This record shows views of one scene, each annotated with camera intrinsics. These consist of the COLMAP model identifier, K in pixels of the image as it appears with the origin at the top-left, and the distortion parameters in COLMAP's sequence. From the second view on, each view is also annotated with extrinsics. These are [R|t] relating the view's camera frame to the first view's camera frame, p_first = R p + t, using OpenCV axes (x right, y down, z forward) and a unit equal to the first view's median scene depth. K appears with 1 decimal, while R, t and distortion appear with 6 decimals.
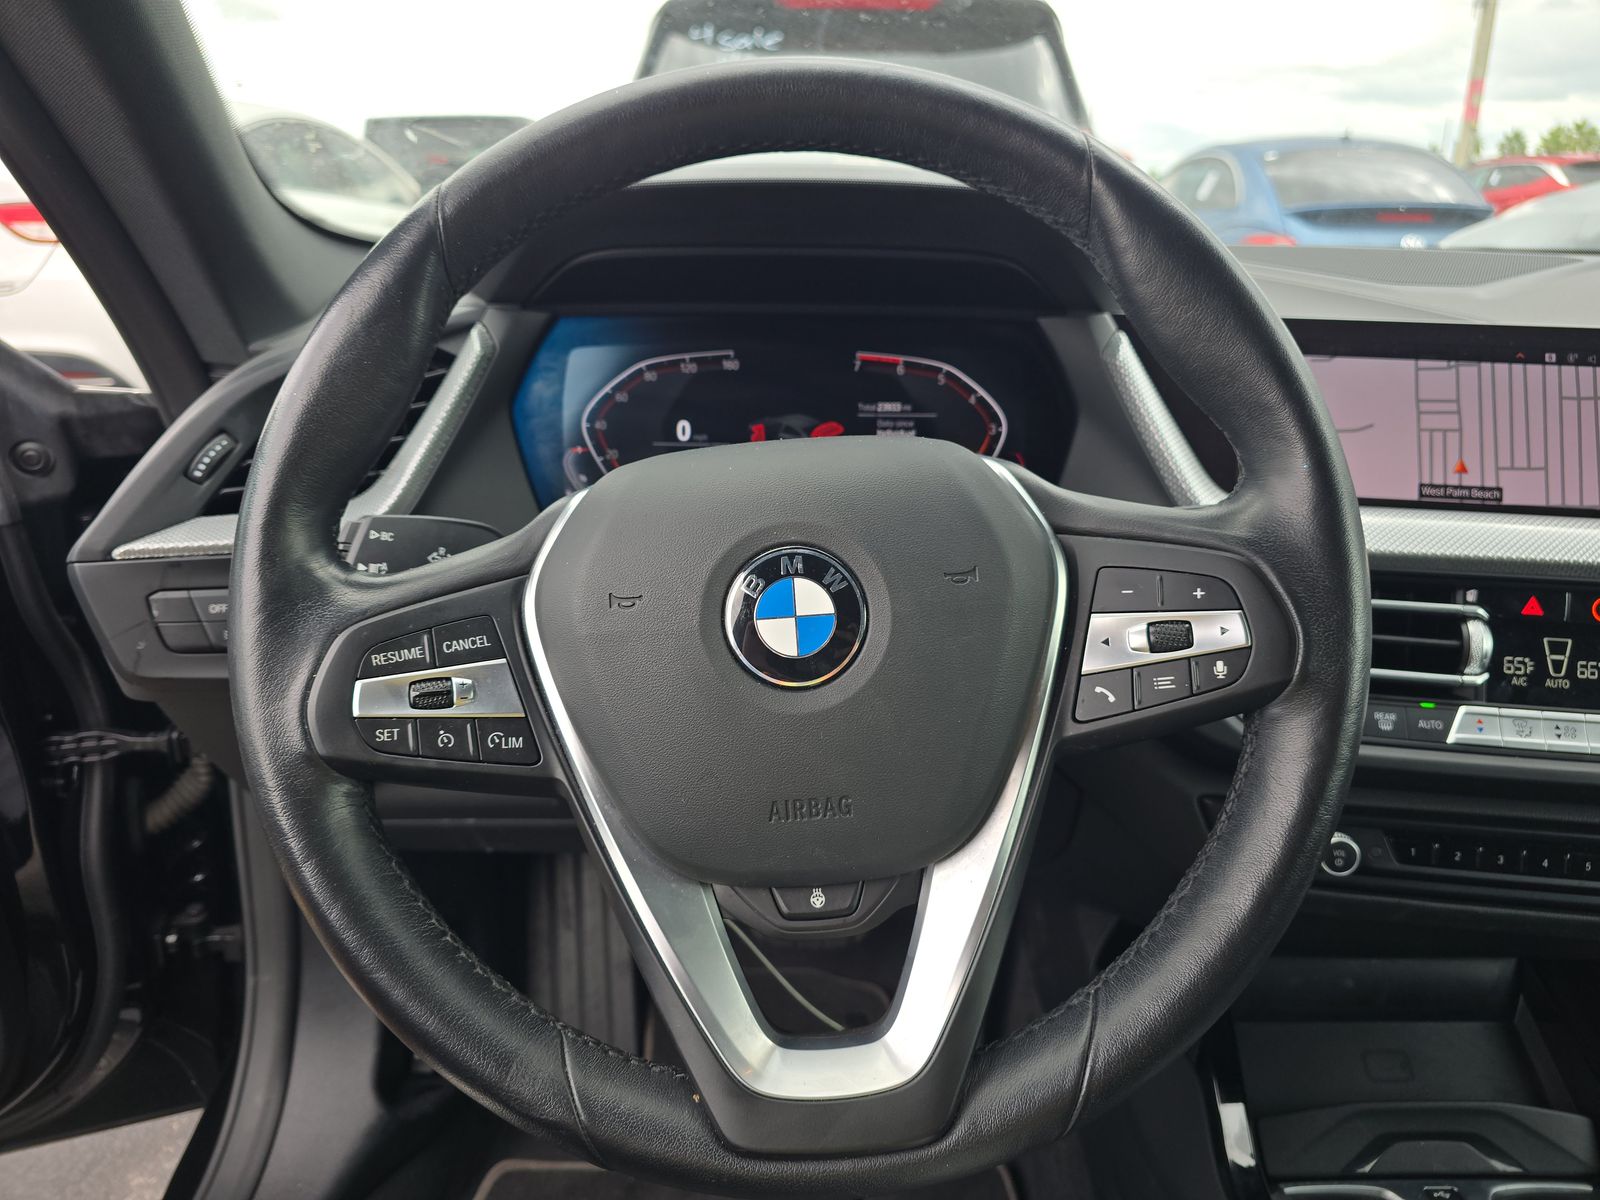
lens RADIAL K [[1065.9, 0, 800.0], [0, 1065.9, 600.0], [0, 0, 1]] dist [0.001869, -0.000742]
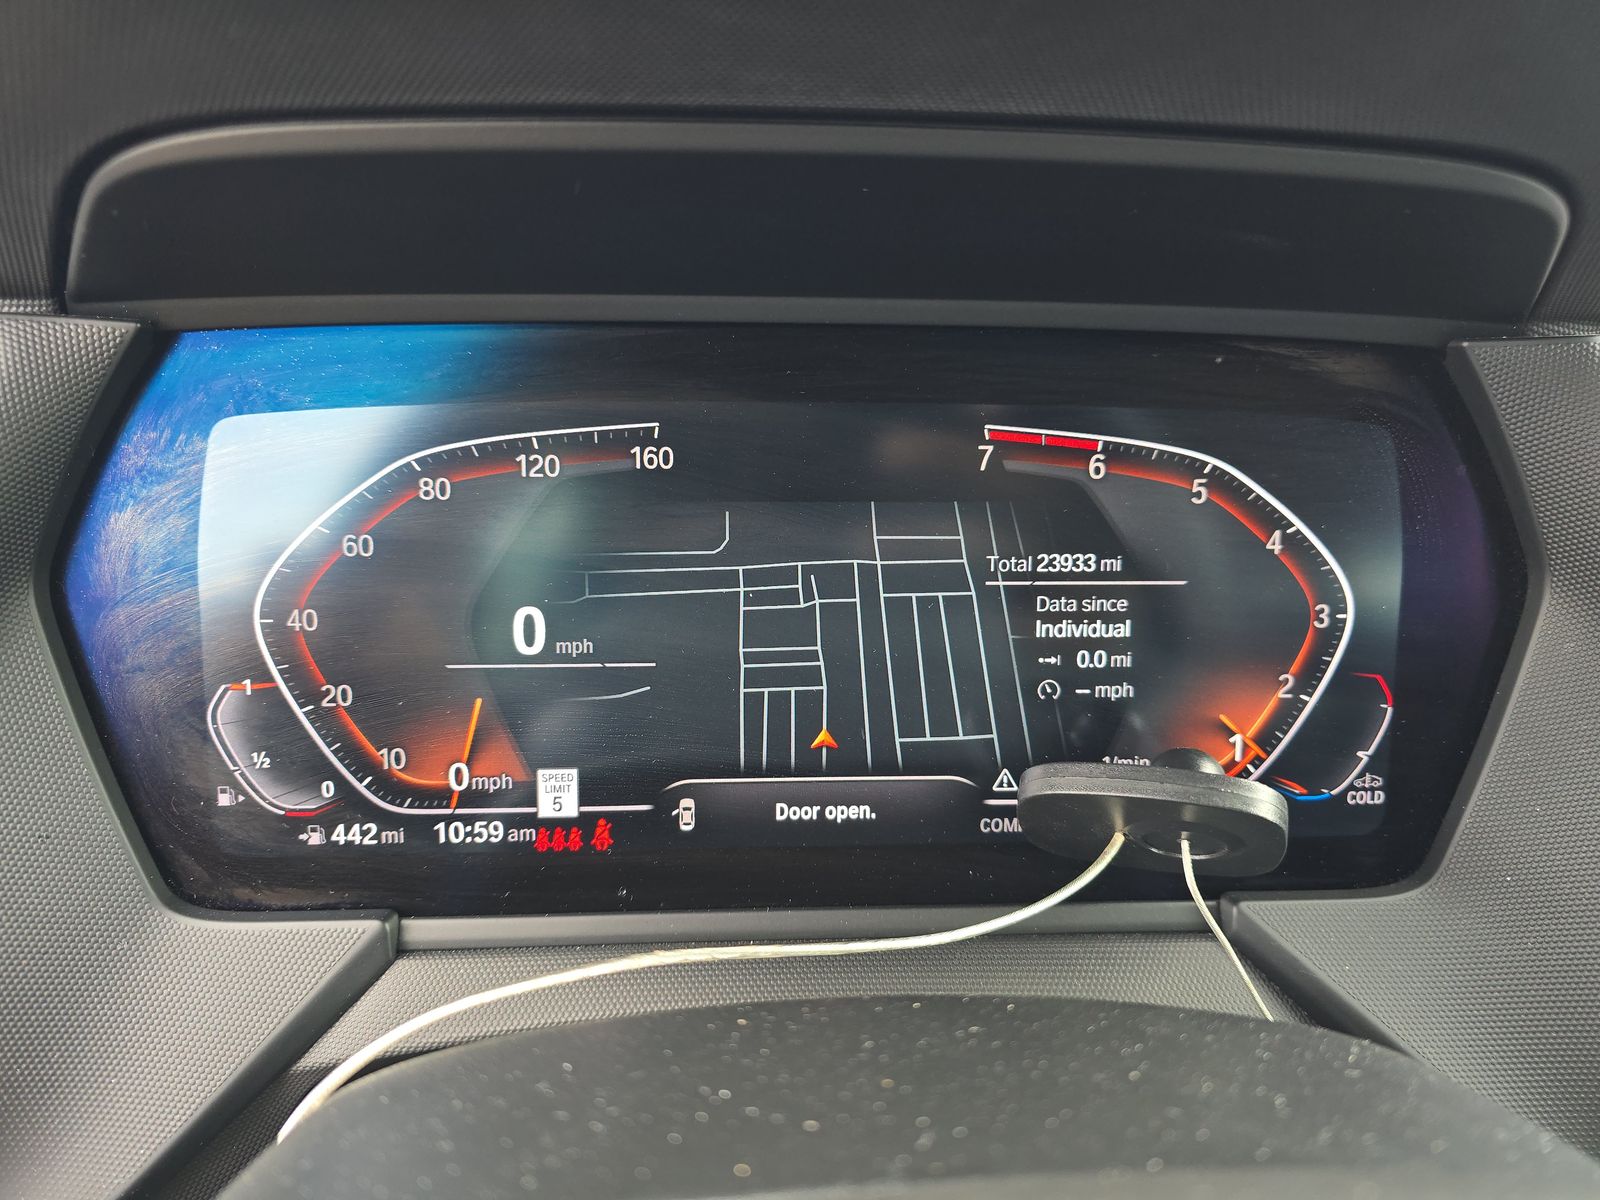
lens RADIAL K [[1060.4, 0, 800.0], [0, 1060.4, 600.0], [0, 0, 1]] dist [-0.029943, -0.000510]
pose [[0.999109, -0.008934, 0.041256, -0.030997], [0.008167, 0.999791, 0.018733, -0.189603], [-0.041415, -0.018379, 0.998973, 0.670903]]
